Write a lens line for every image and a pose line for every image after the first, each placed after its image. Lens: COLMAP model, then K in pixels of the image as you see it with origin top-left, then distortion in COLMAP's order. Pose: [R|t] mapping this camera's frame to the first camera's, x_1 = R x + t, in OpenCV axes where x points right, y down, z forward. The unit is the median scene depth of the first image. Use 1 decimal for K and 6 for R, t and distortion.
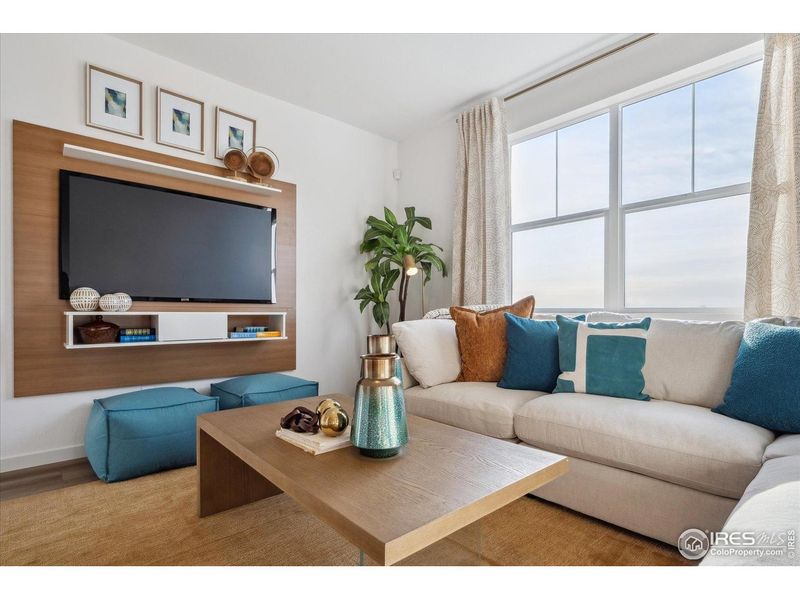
lens RADIAL K [[404.9, 0, 398.8], [0, 404.9, 317.6], [0, 0, 1]] dist [0.001168, 0.000294]
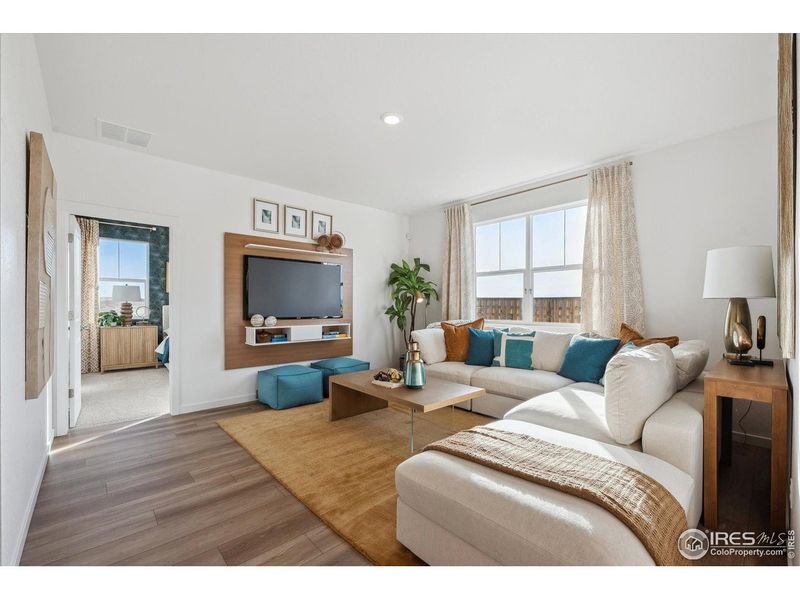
lens RADIAL K [[340.0, 0, 400.1], [0, 340.0, 309.1], [0, 0, 1]] dist [0.000117, 0.000018]
pose [[0.999958, -0.000680, 0.009086, -0.078649], [0.000673, 0.999999, 0.000806, -0.087804], [-0.009086, -0.000800, 0.999958, -0.581686]]
